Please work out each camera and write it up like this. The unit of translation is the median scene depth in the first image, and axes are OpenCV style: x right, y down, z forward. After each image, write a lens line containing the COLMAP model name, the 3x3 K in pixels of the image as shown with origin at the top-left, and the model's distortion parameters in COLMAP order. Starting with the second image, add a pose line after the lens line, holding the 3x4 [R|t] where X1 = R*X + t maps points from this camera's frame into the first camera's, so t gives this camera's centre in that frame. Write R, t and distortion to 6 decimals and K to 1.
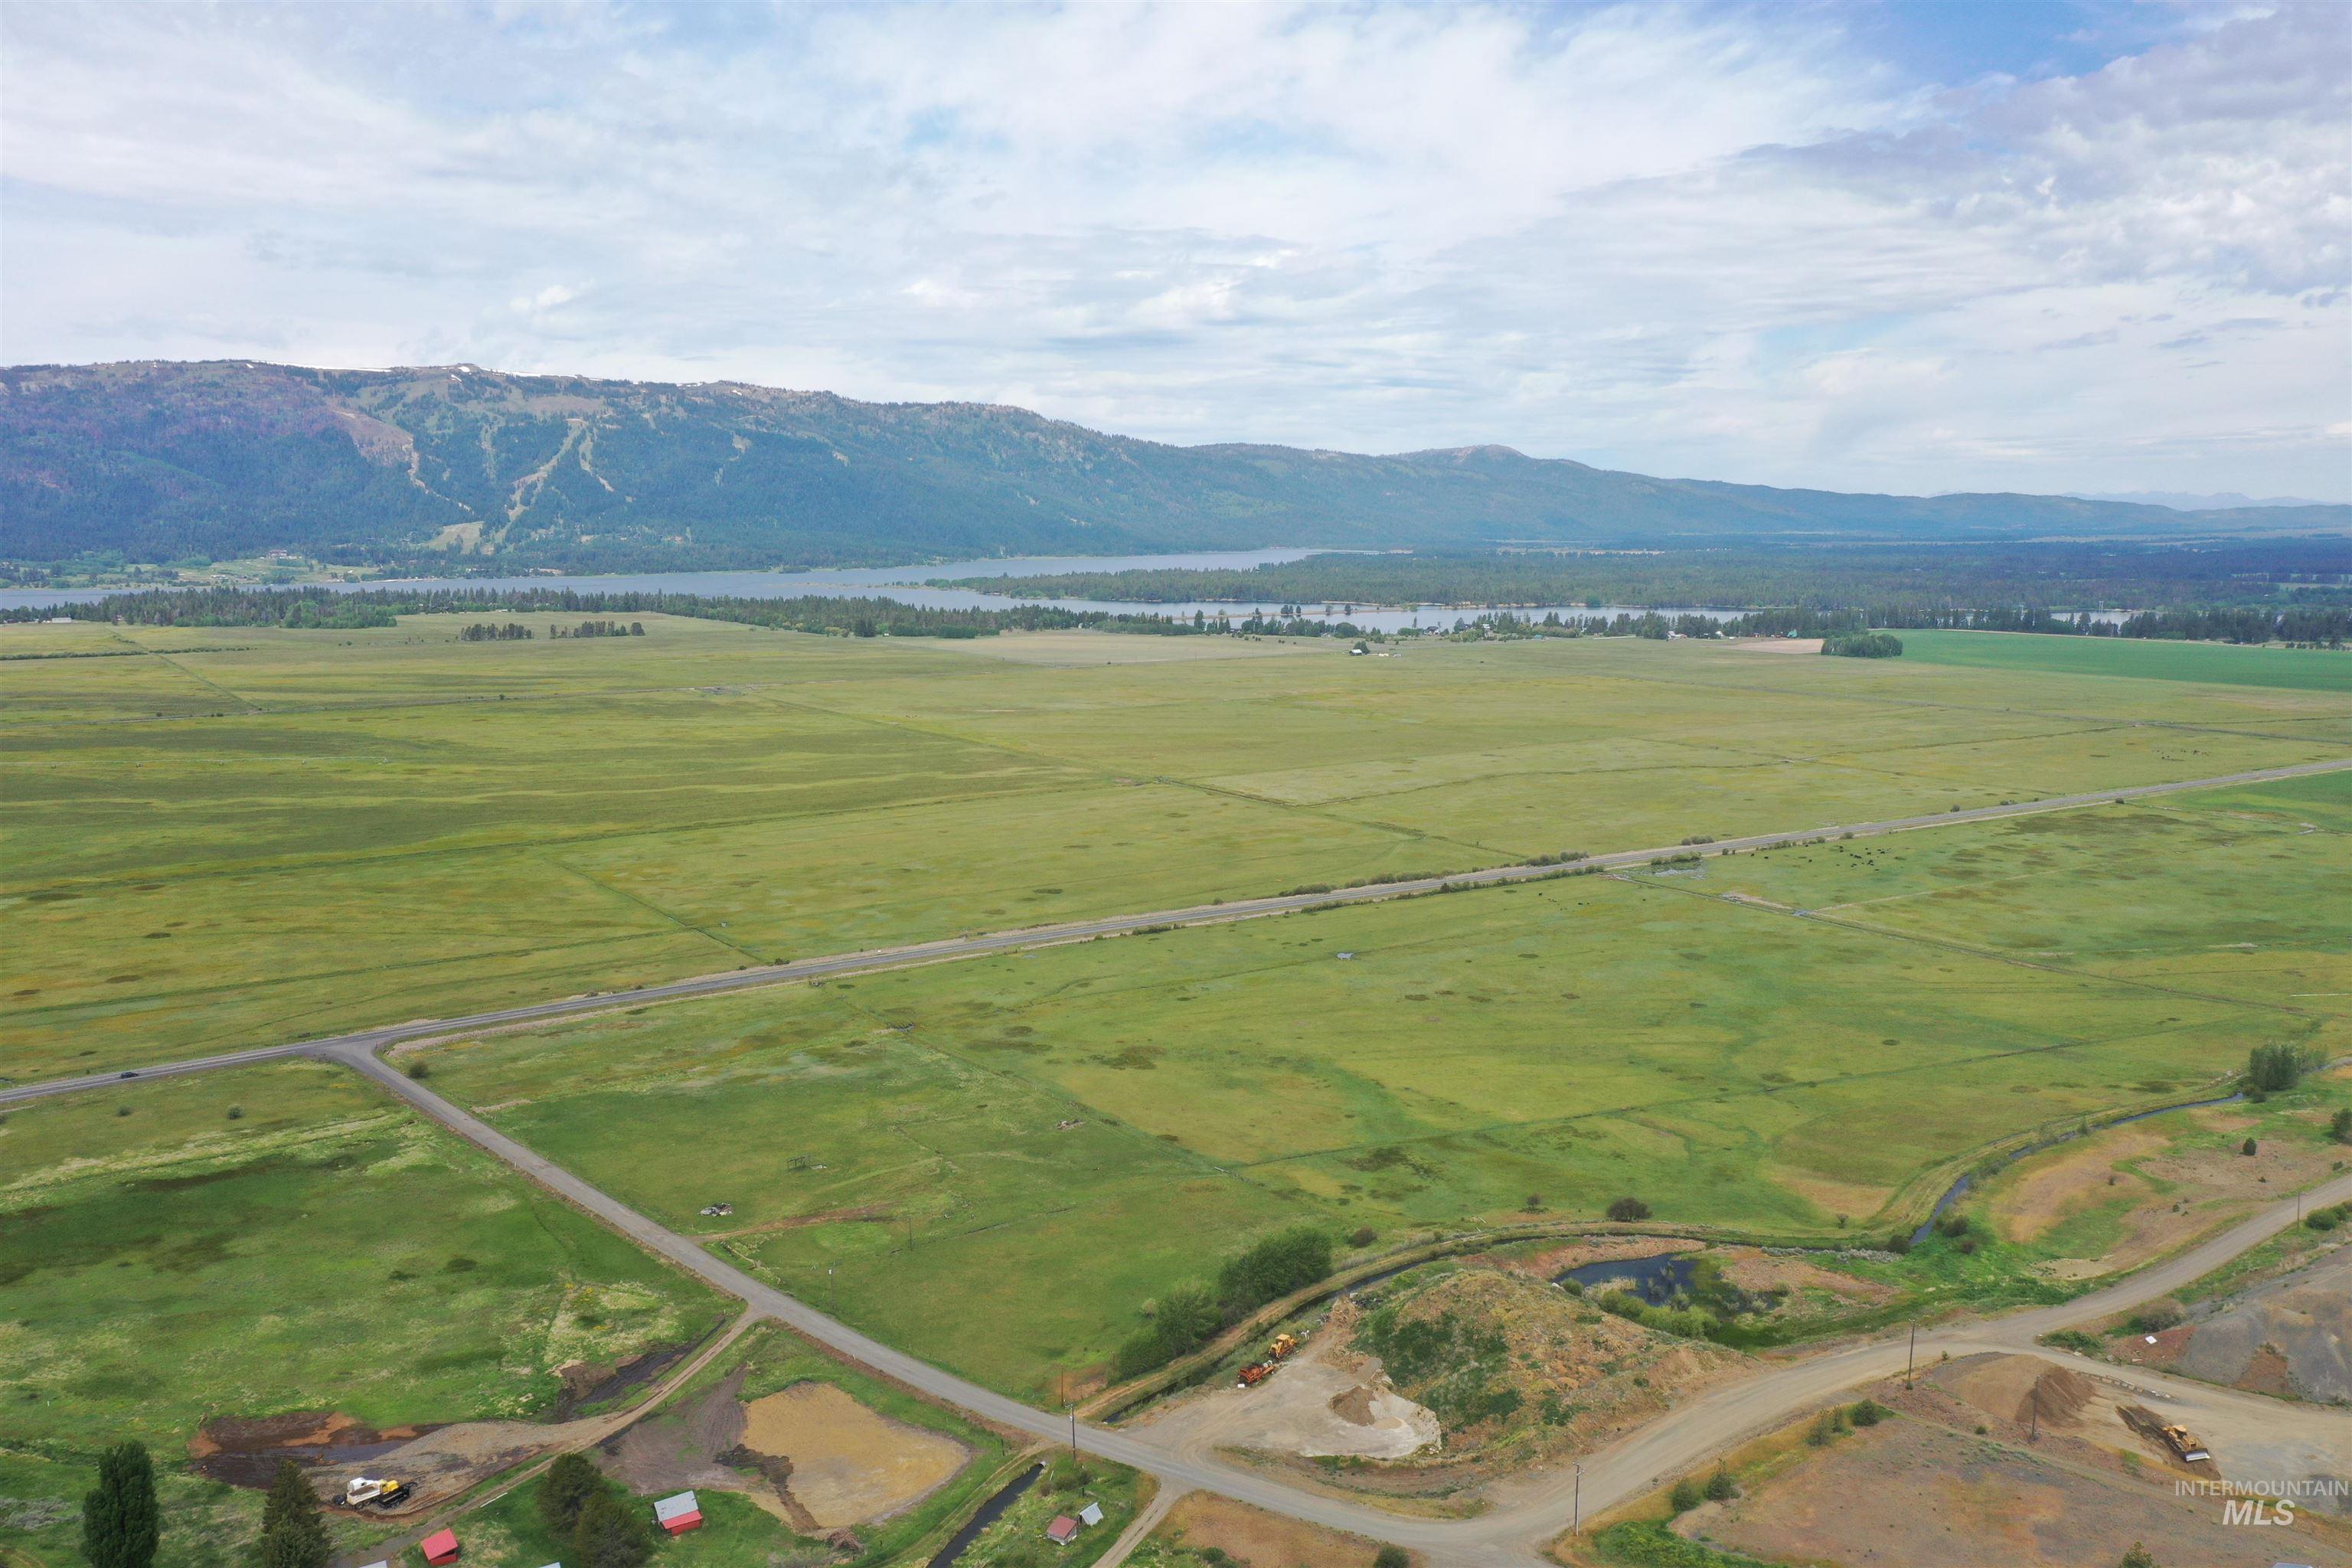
lens RADIAL K [[1909.7, 0, 1176.4], [0, 1909.7, 783.0], [0, 0, 1]] dist [0.011290, 0.000068]
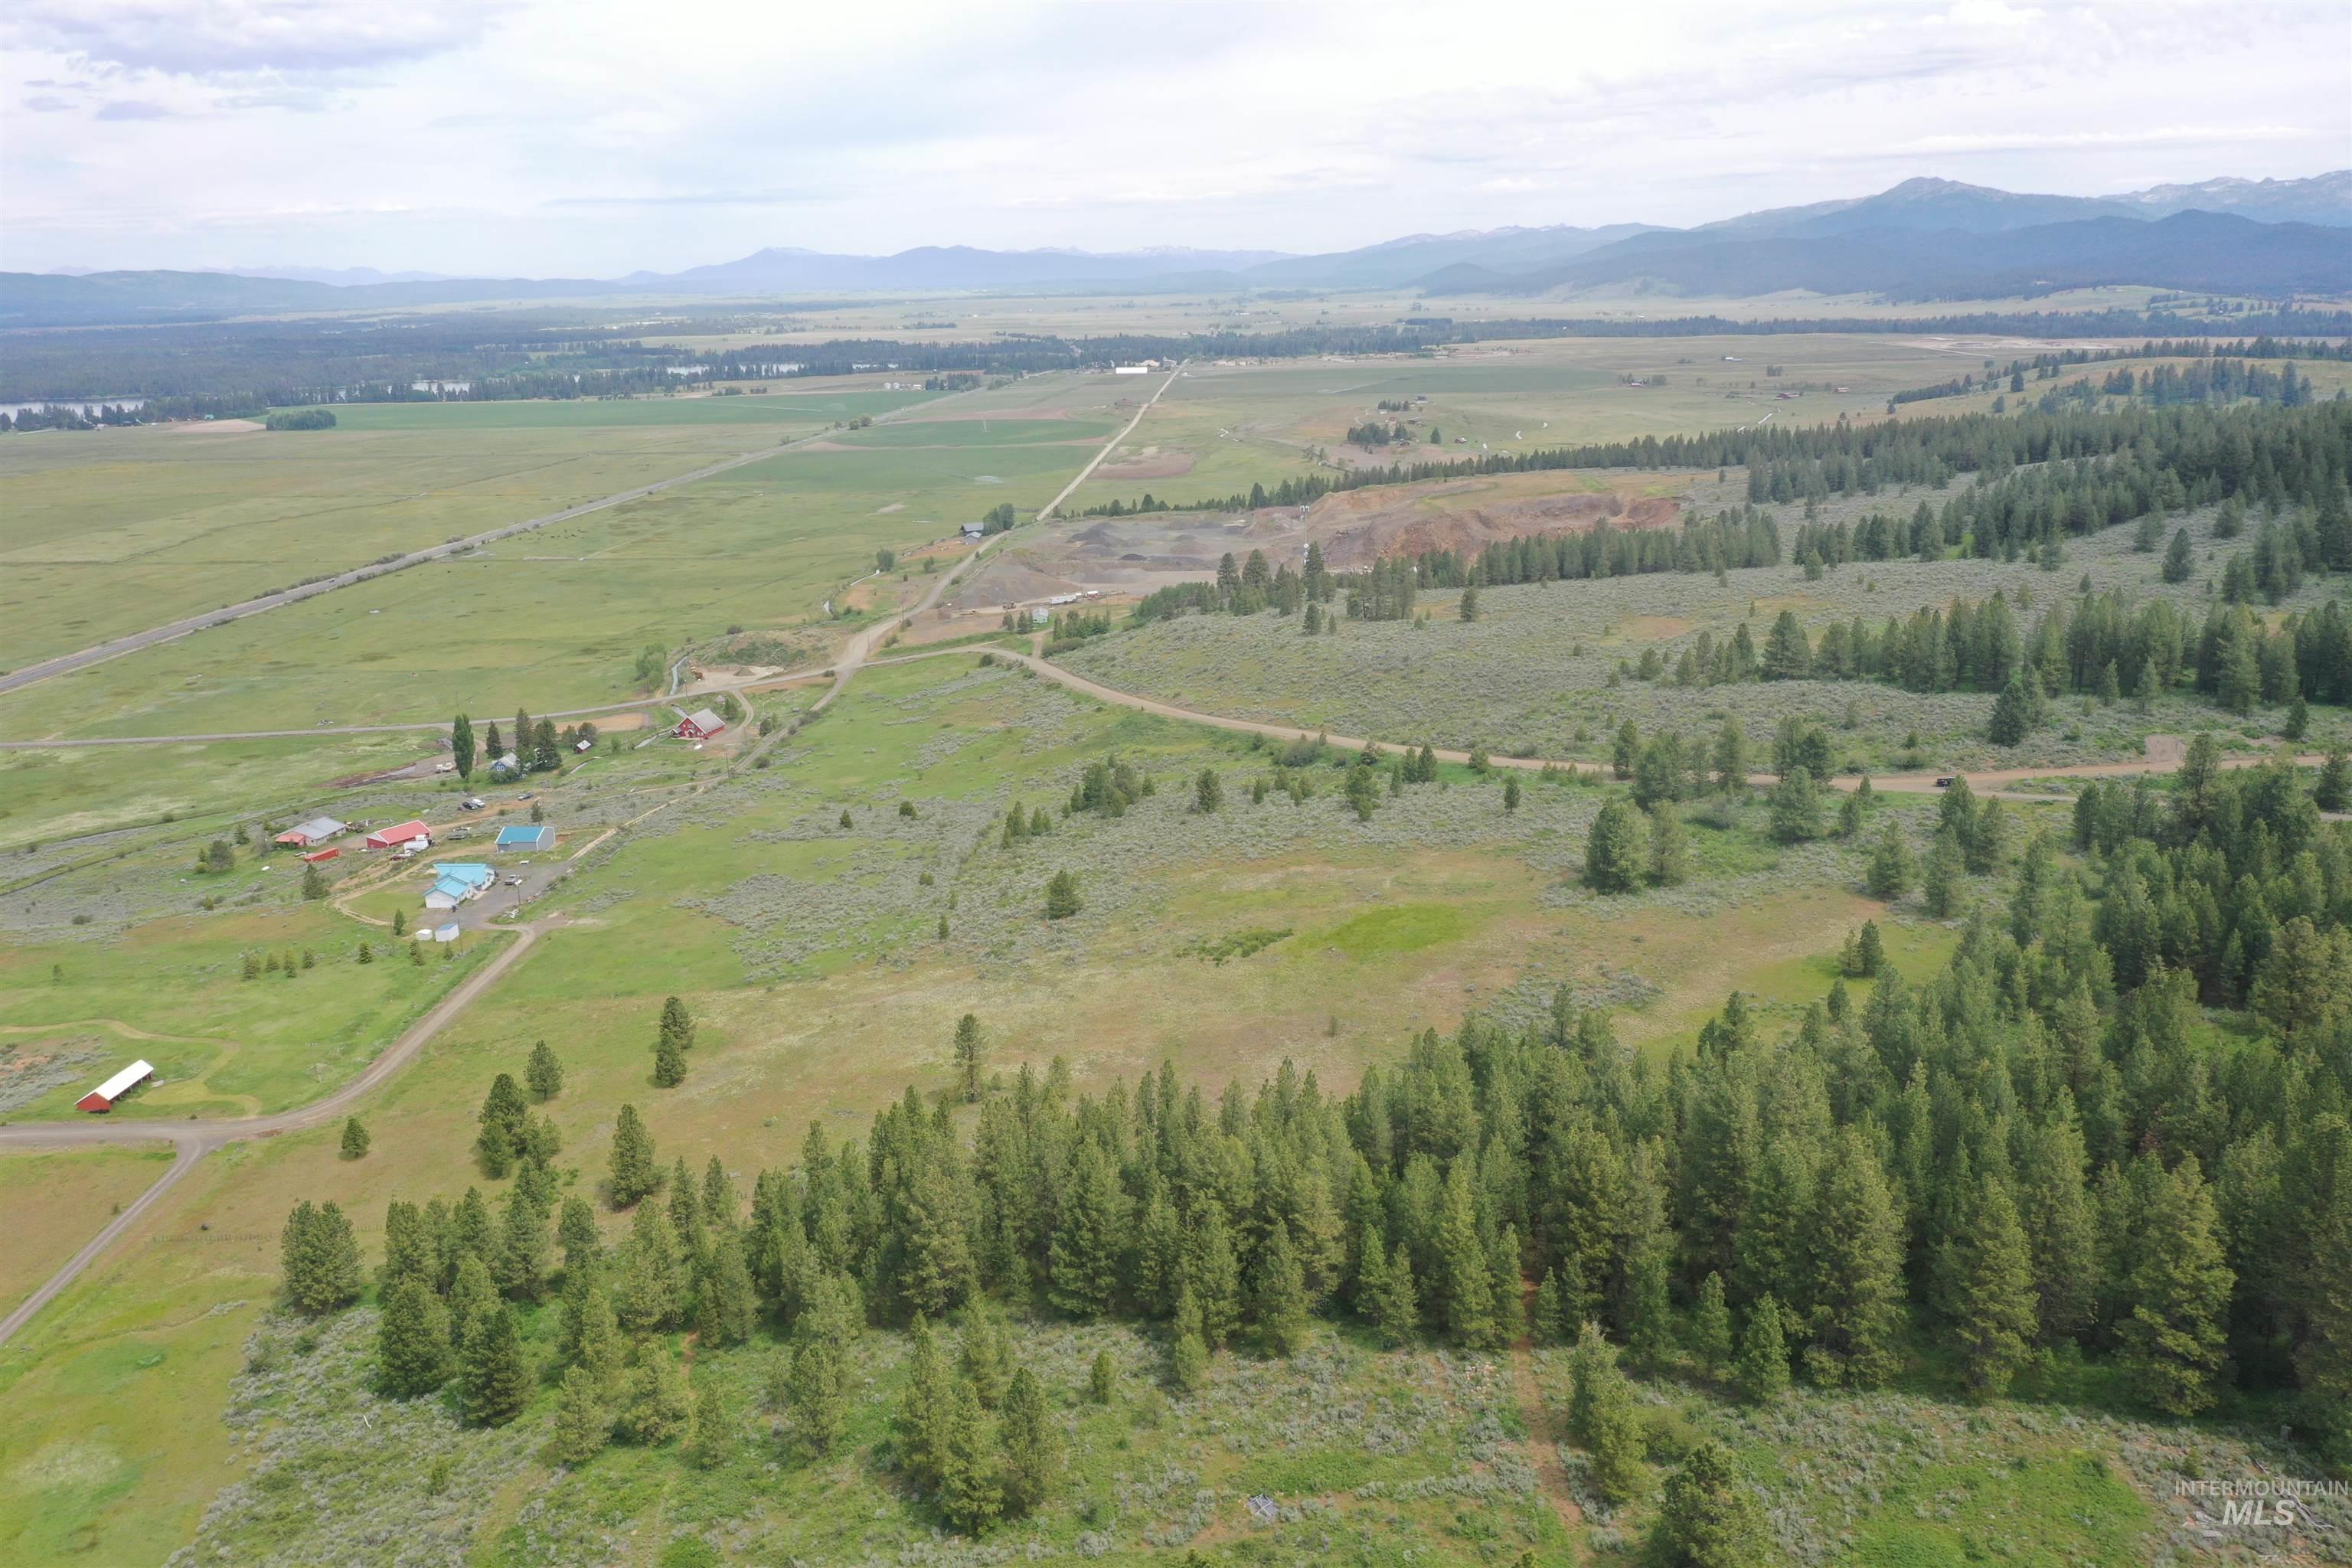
lens RADIAL K [[1909.7, 0, 1177.2], [0, 1909.7, 784.2], [0, 0, 1]] dist [0.011290, 0.000068]
pose [[0.619833, -0.215631, 0.754527, -0.228137], [0.128243, 0.976414, 0.173693, 0.011712], [-0.774184, -0.010898, 0.632867, -0.171168]]
